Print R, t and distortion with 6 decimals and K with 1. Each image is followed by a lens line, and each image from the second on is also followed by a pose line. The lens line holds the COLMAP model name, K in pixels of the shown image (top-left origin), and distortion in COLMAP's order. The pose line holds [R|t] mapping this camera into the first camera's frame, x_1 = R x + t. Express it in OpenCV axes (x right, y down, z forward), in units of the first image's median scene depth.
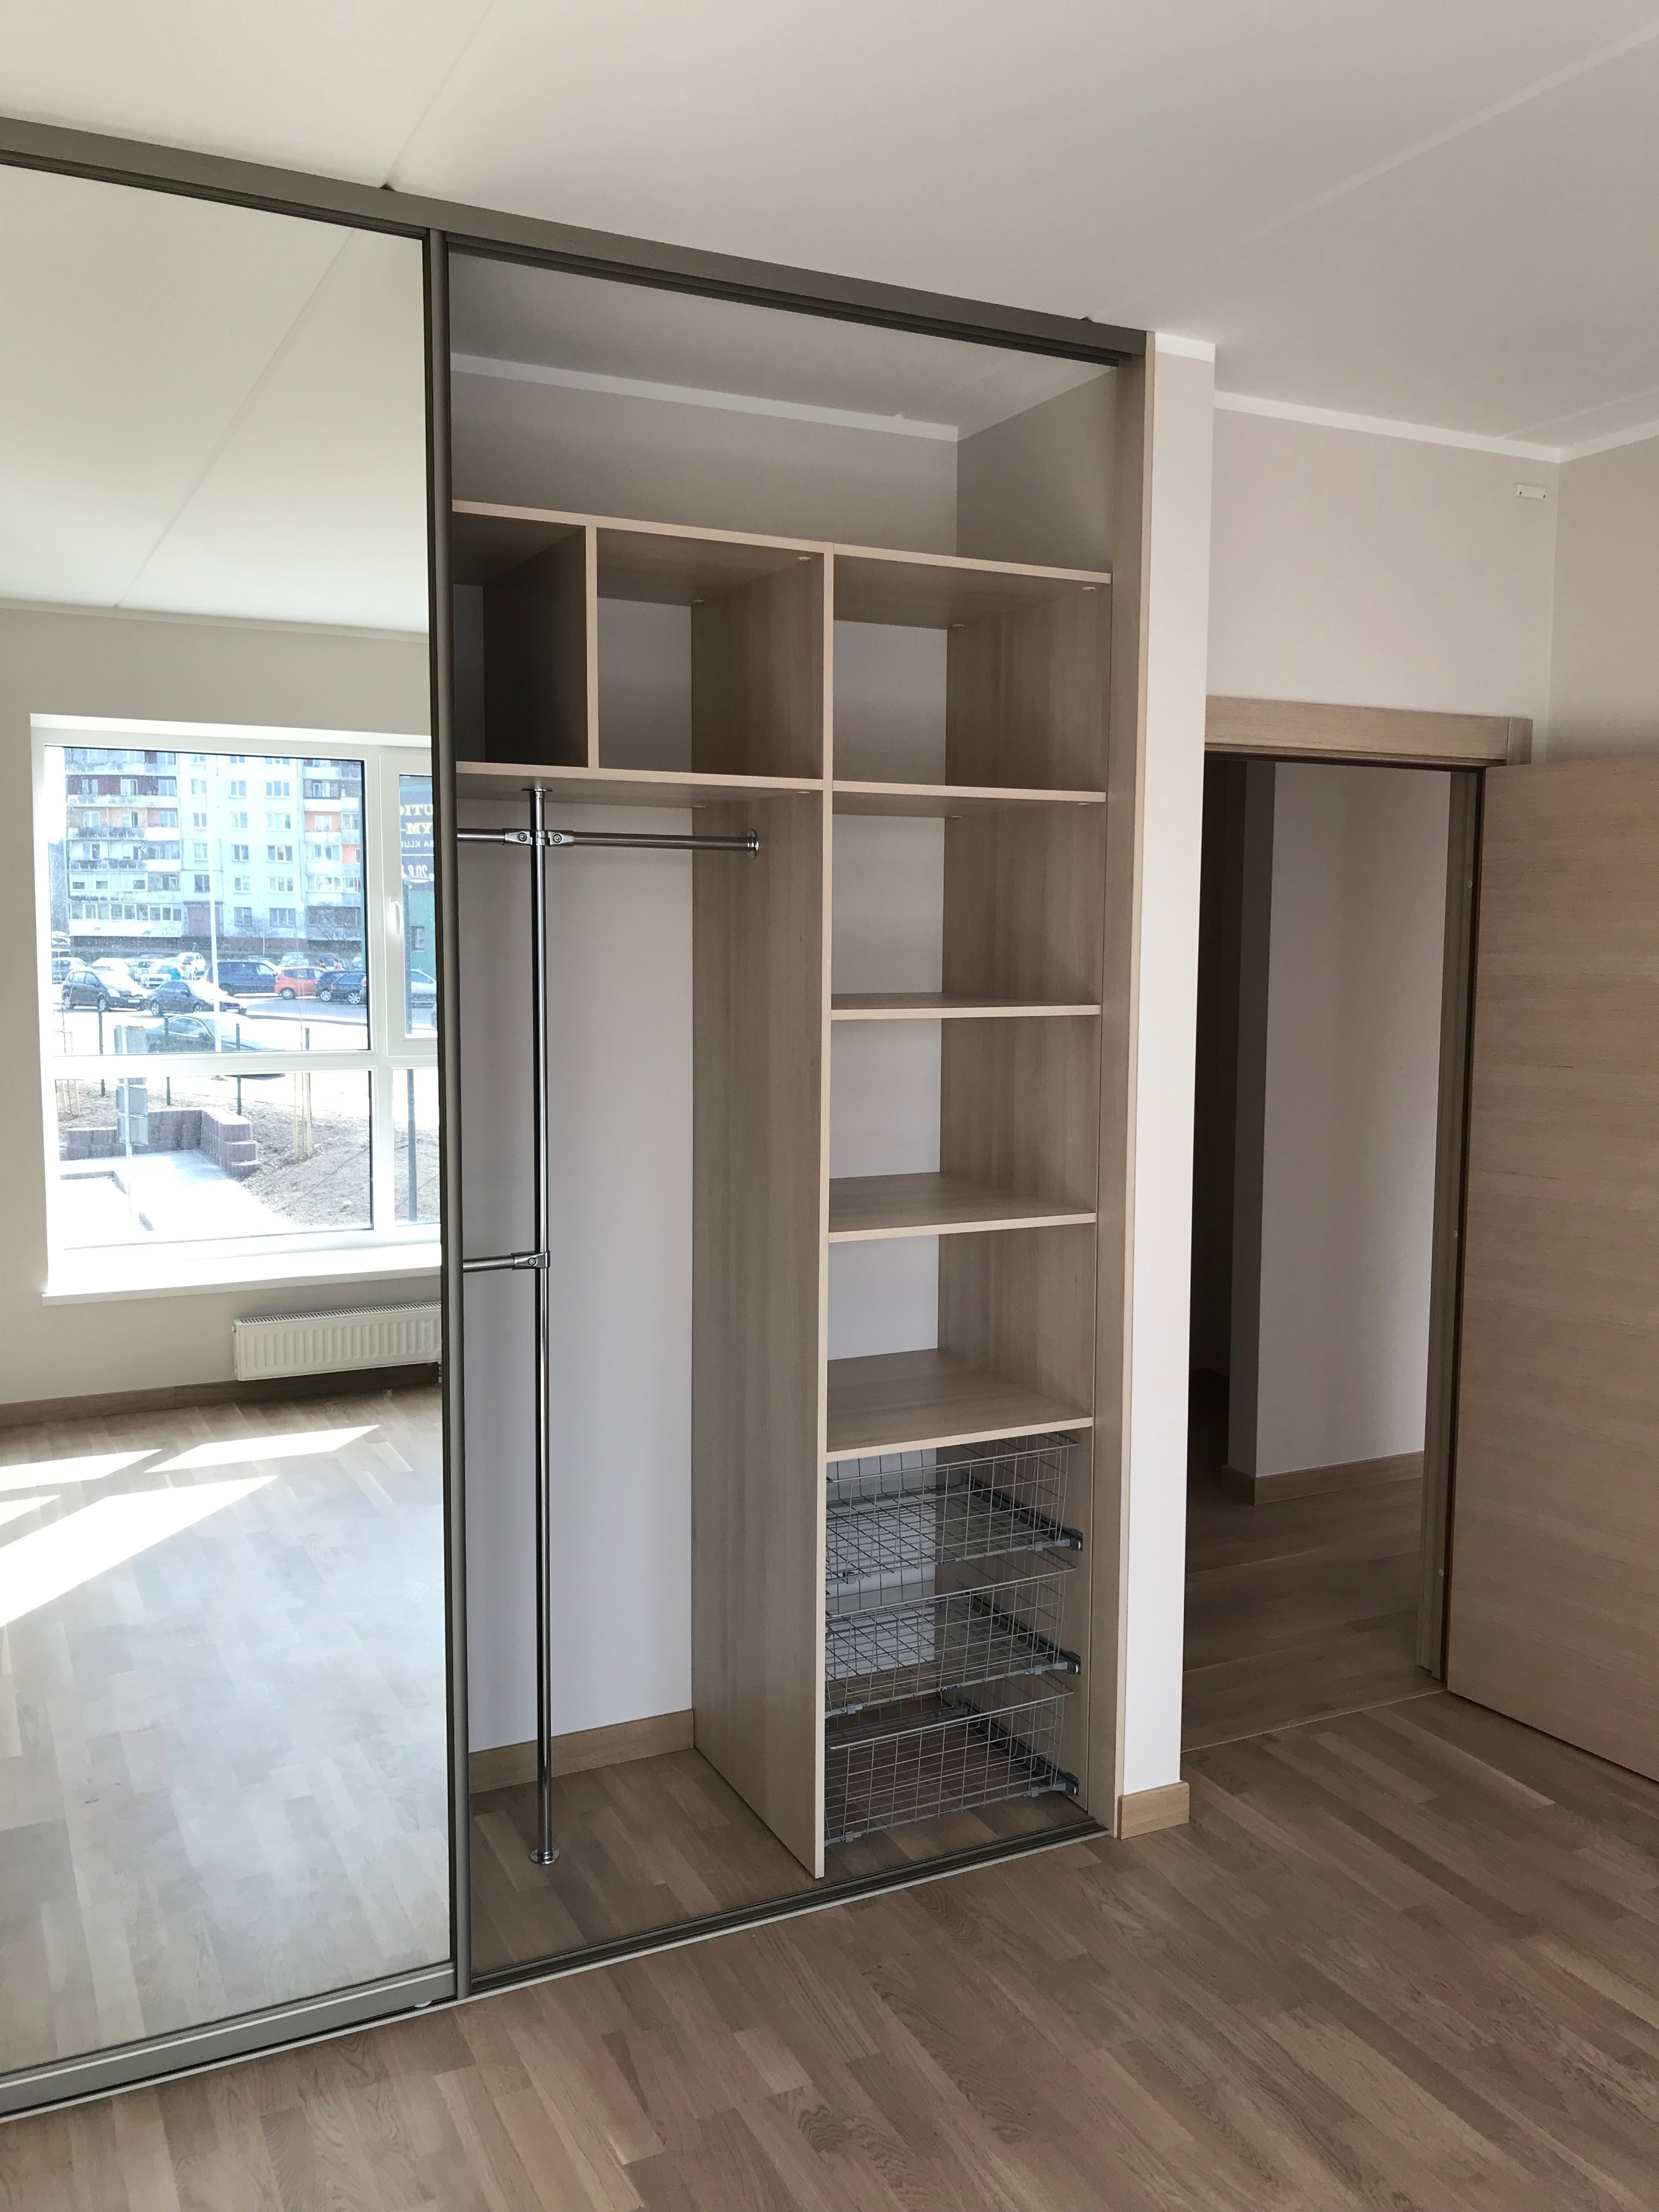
lens RADIAL K [[1819.5, 0, 839.0], [0, 1819.5, 1114.5], [0, 0, 1]] dist [0.027115, -0.013902]
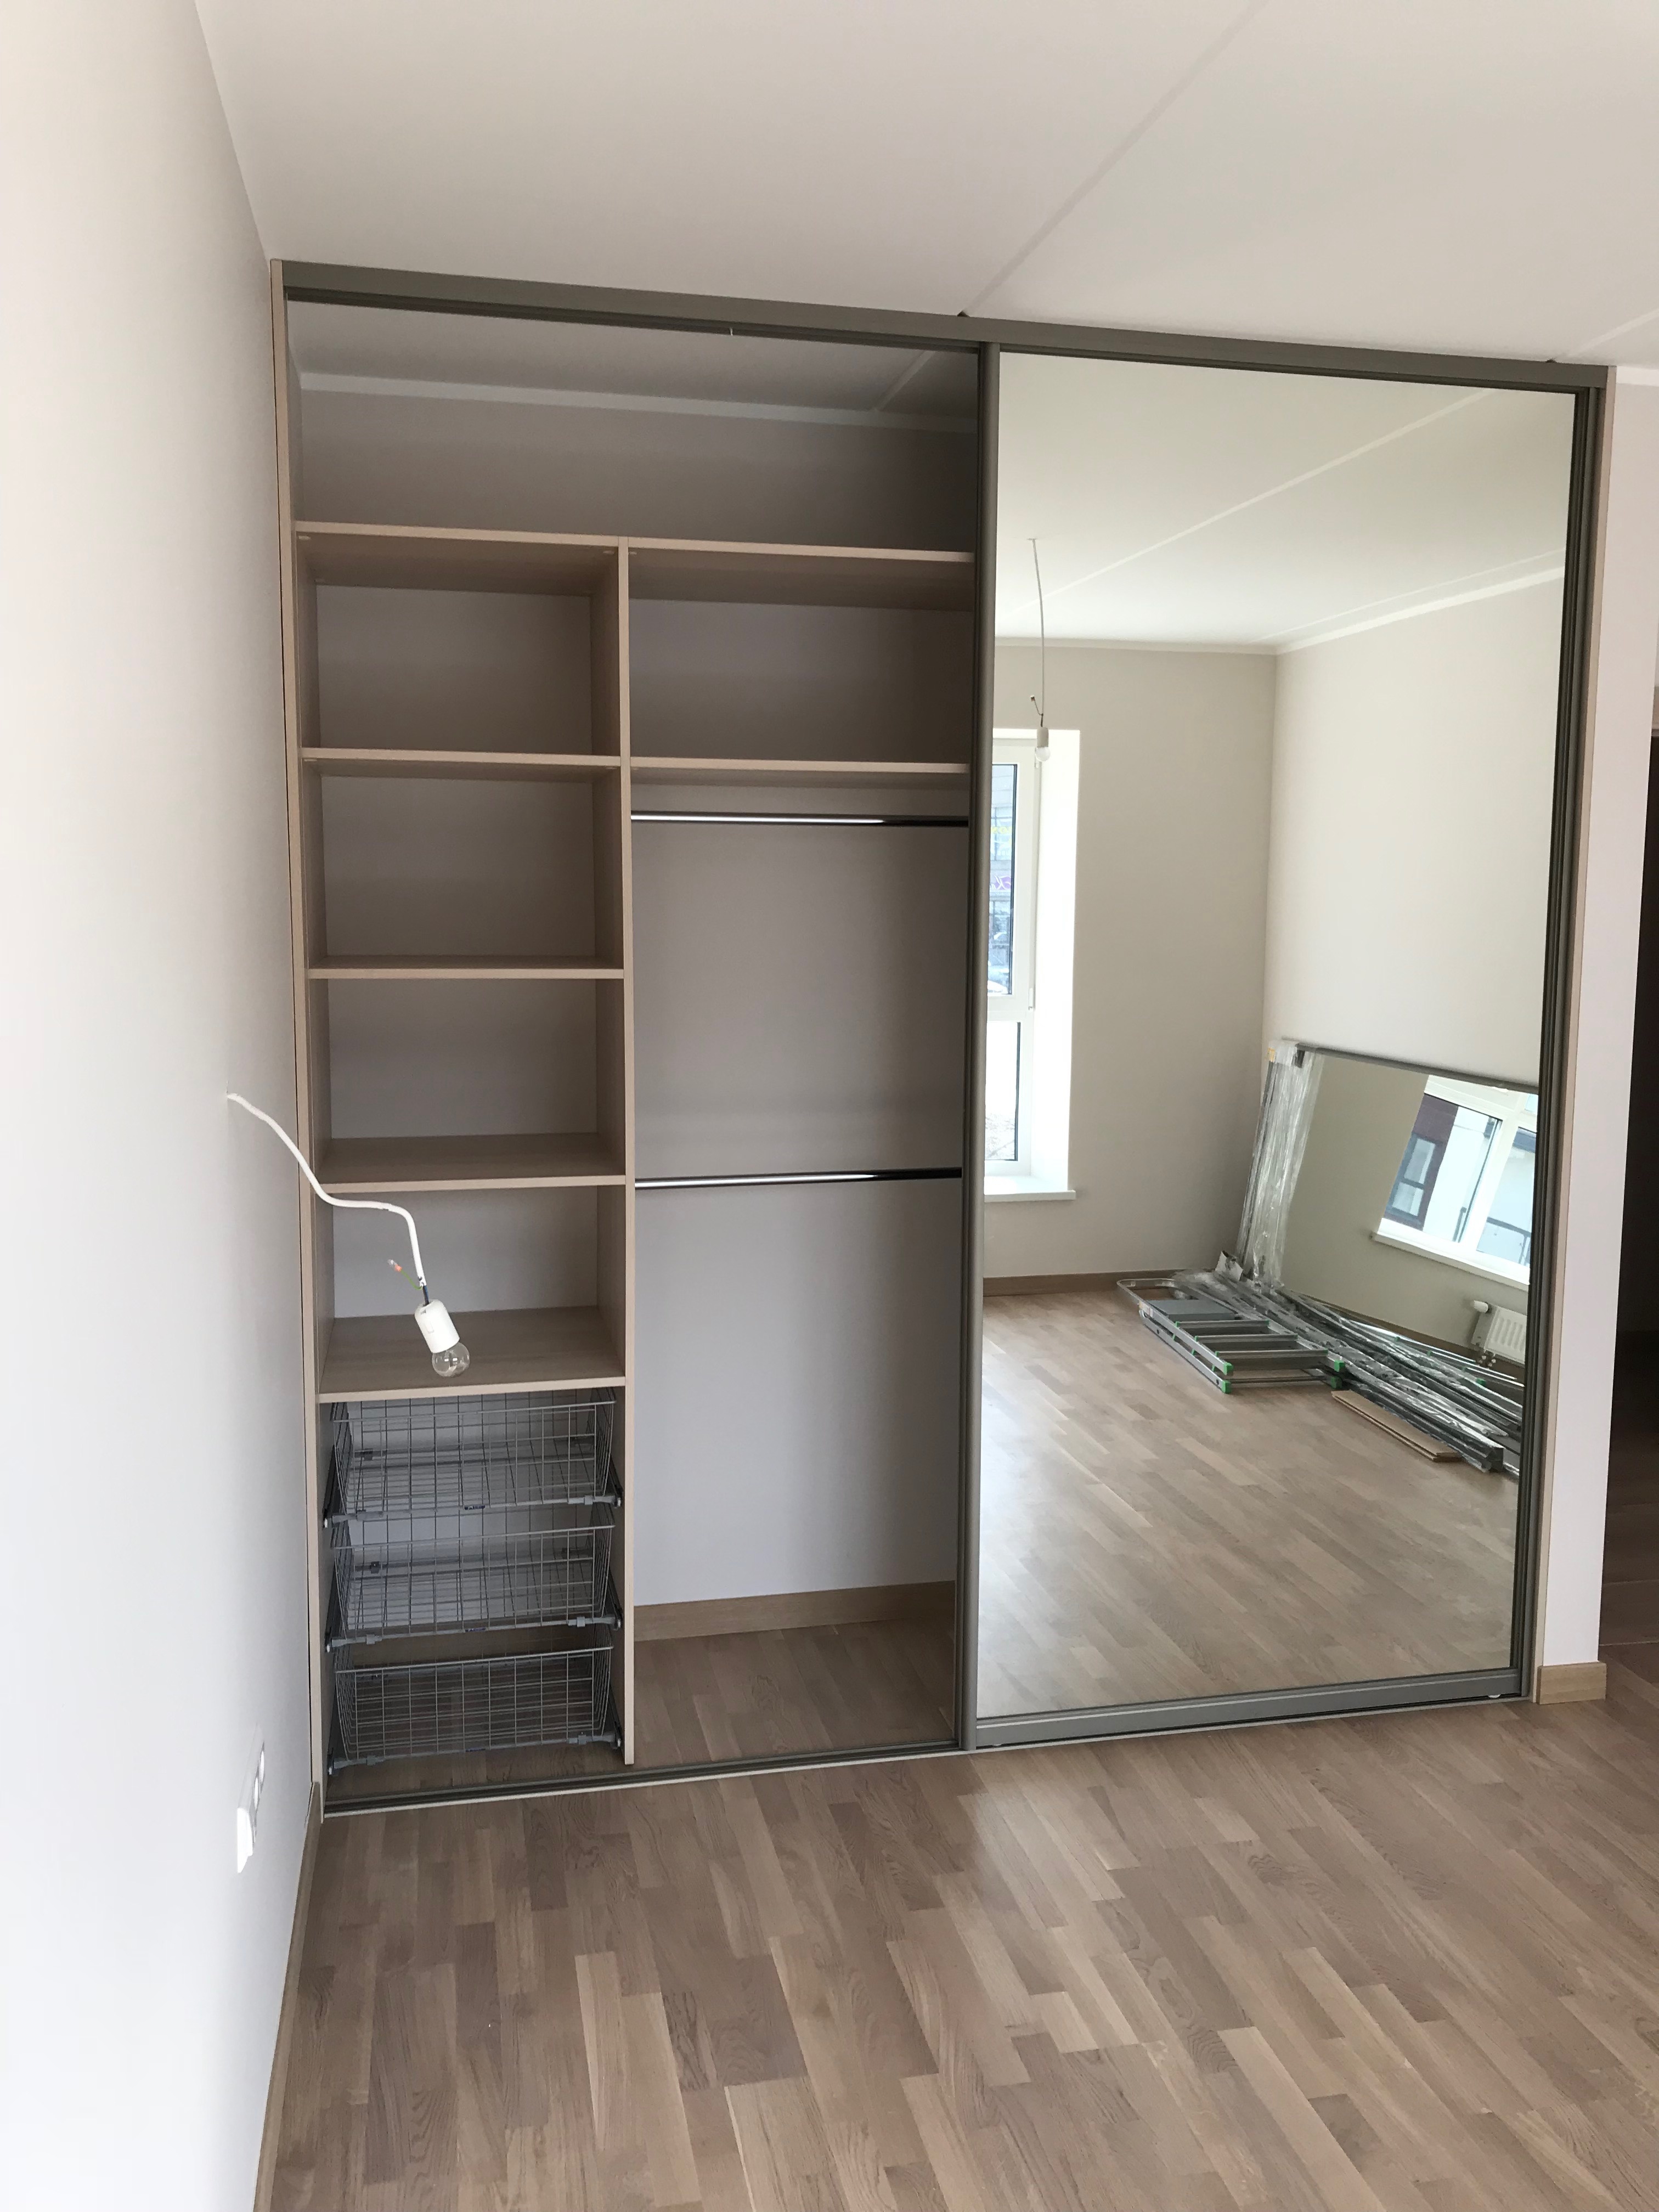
lens RADIAL K [[1819.5, 0, 832.8], [0, 1819.5, 1108.3], [0, 0, 1]] dist [0.027115, -0.013902]
pose [[0.970954, 0.029709, -0.237416, -0.014720], [-0.024842, 0.999416, 0.023463, 0.015214], [0.237975, -0.016883, 0.971125, -0.235817]]
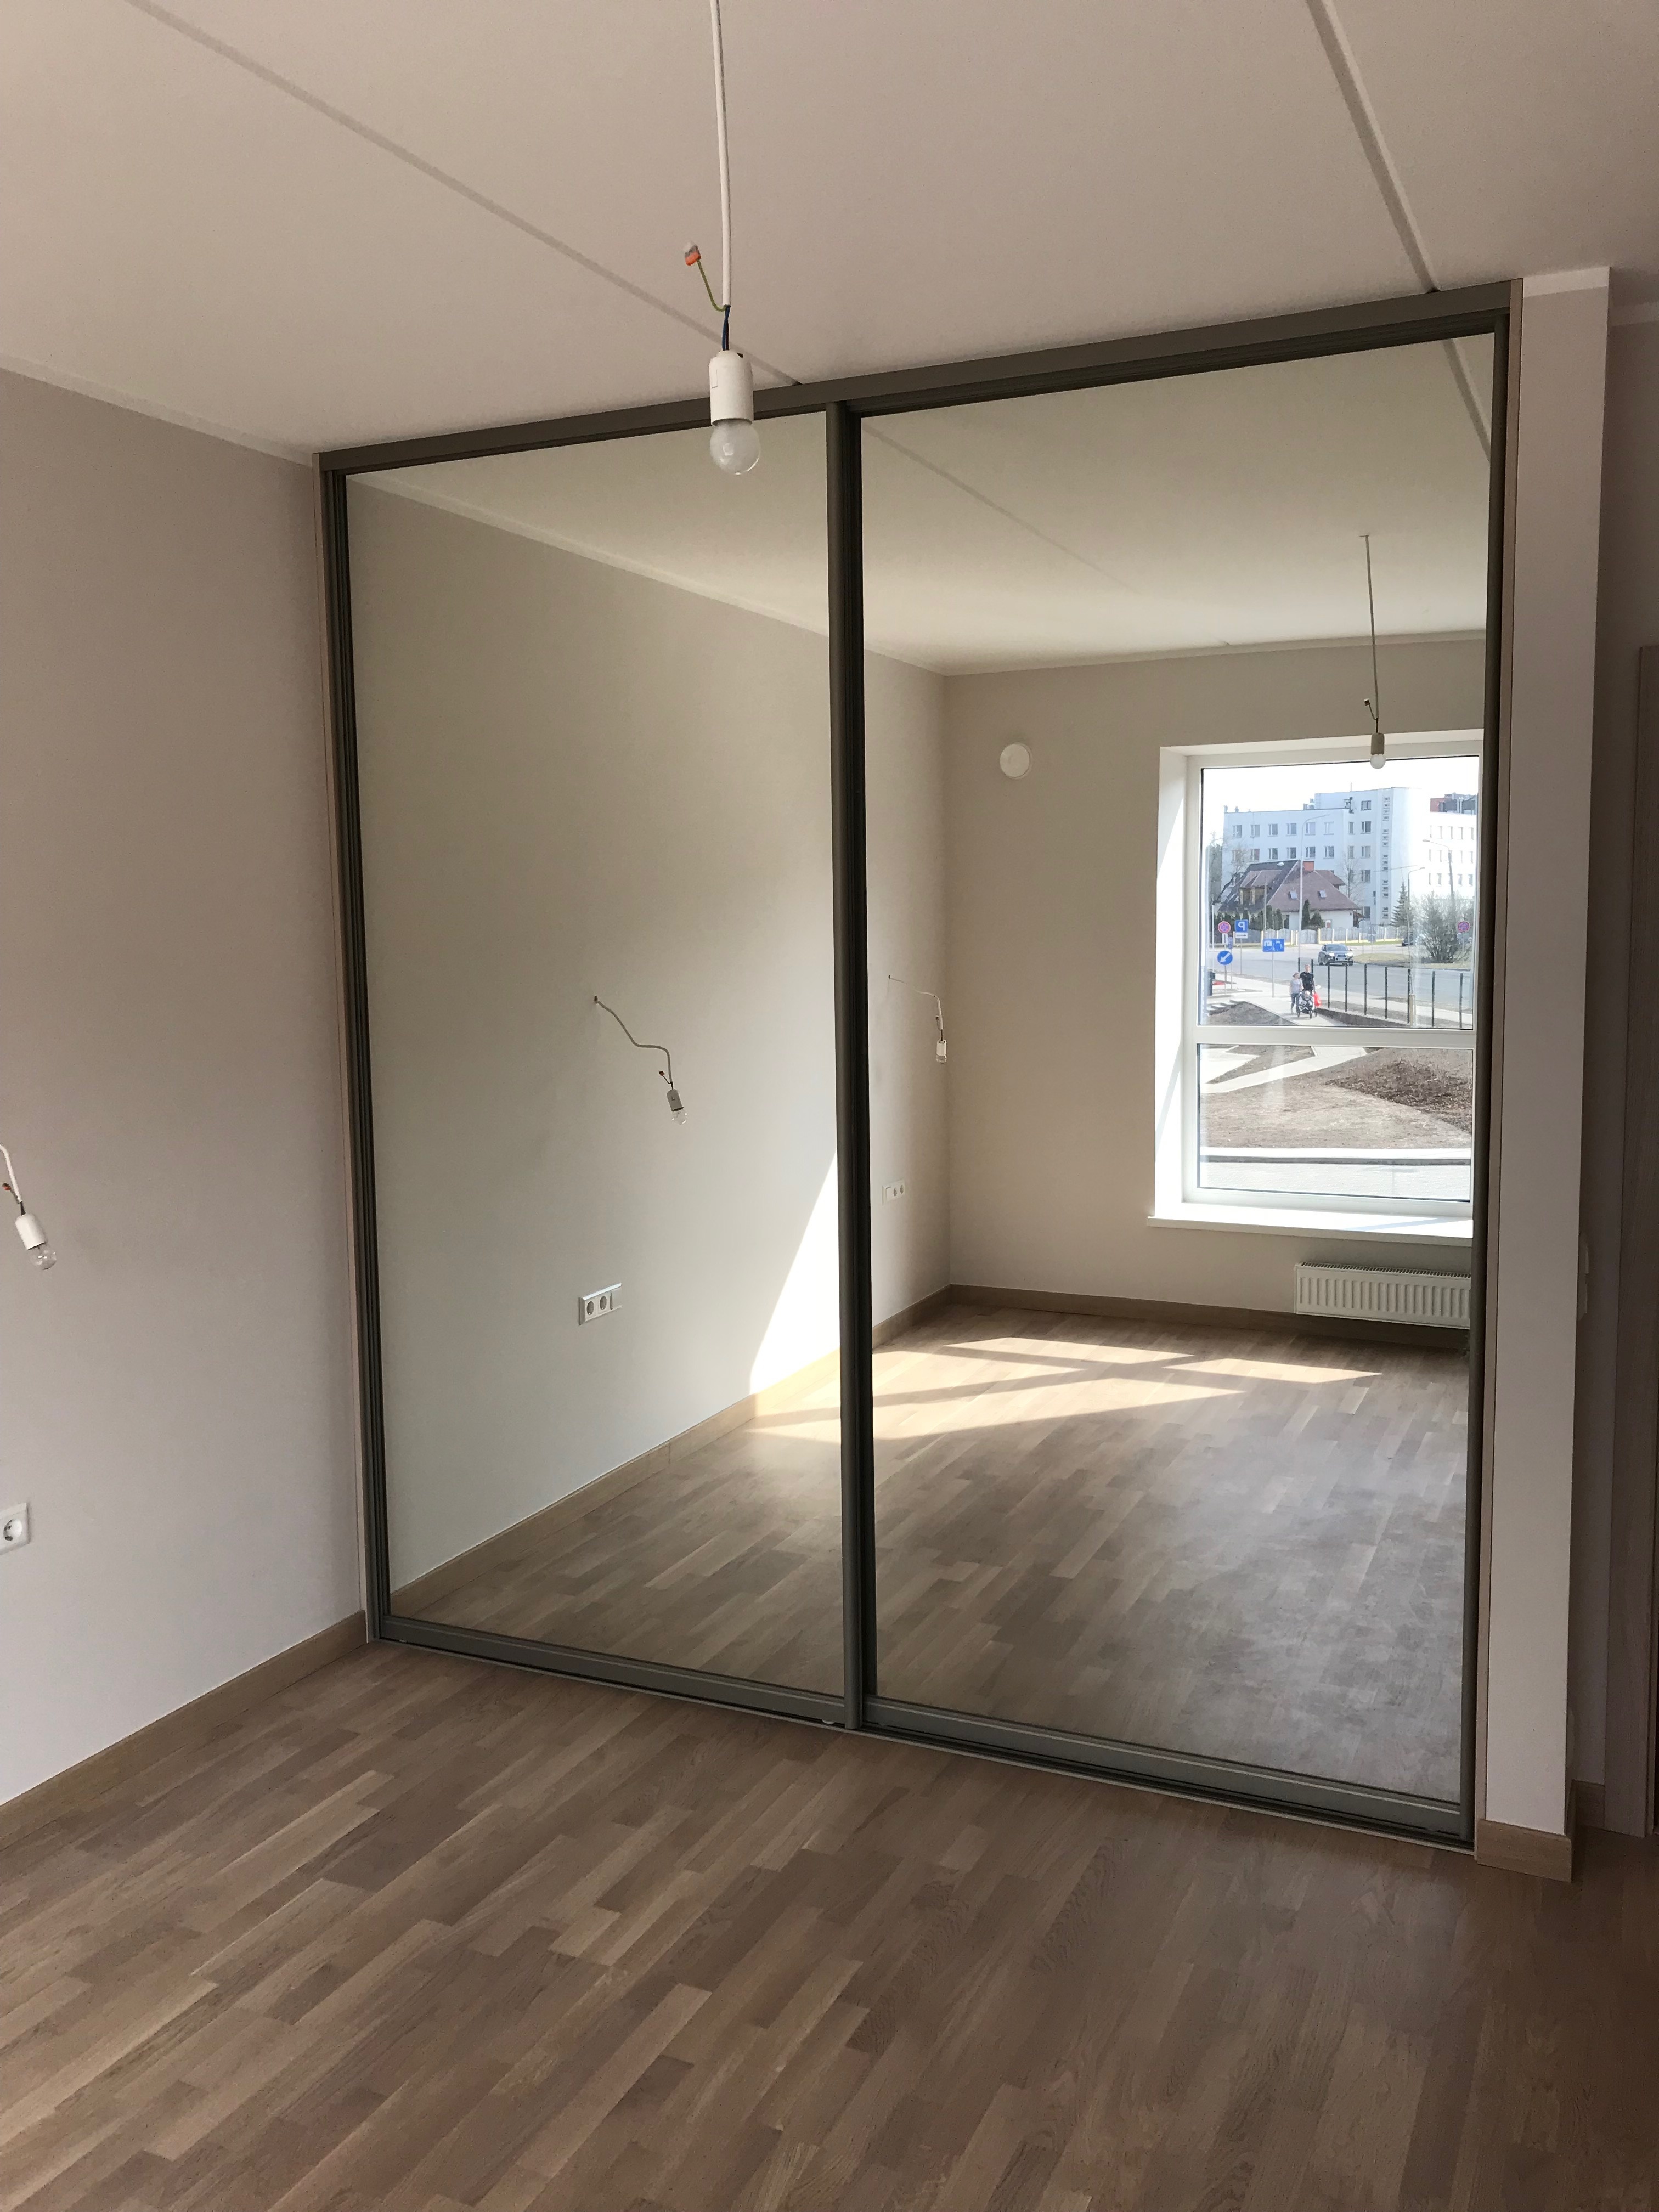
lens RADIAL K [[1819.5, 0, 843.8], [0, 1819.5, 1105.2], [0, 0, 1]] dist [0.027115, -0.013902]
pose [[0.627613, 0.067169, -0.775623, 0.778764], [-0.061337, 0.997440, 0.036747, -0.014800], [0.776106, 0.024511, 0.630126, 0.151500]]
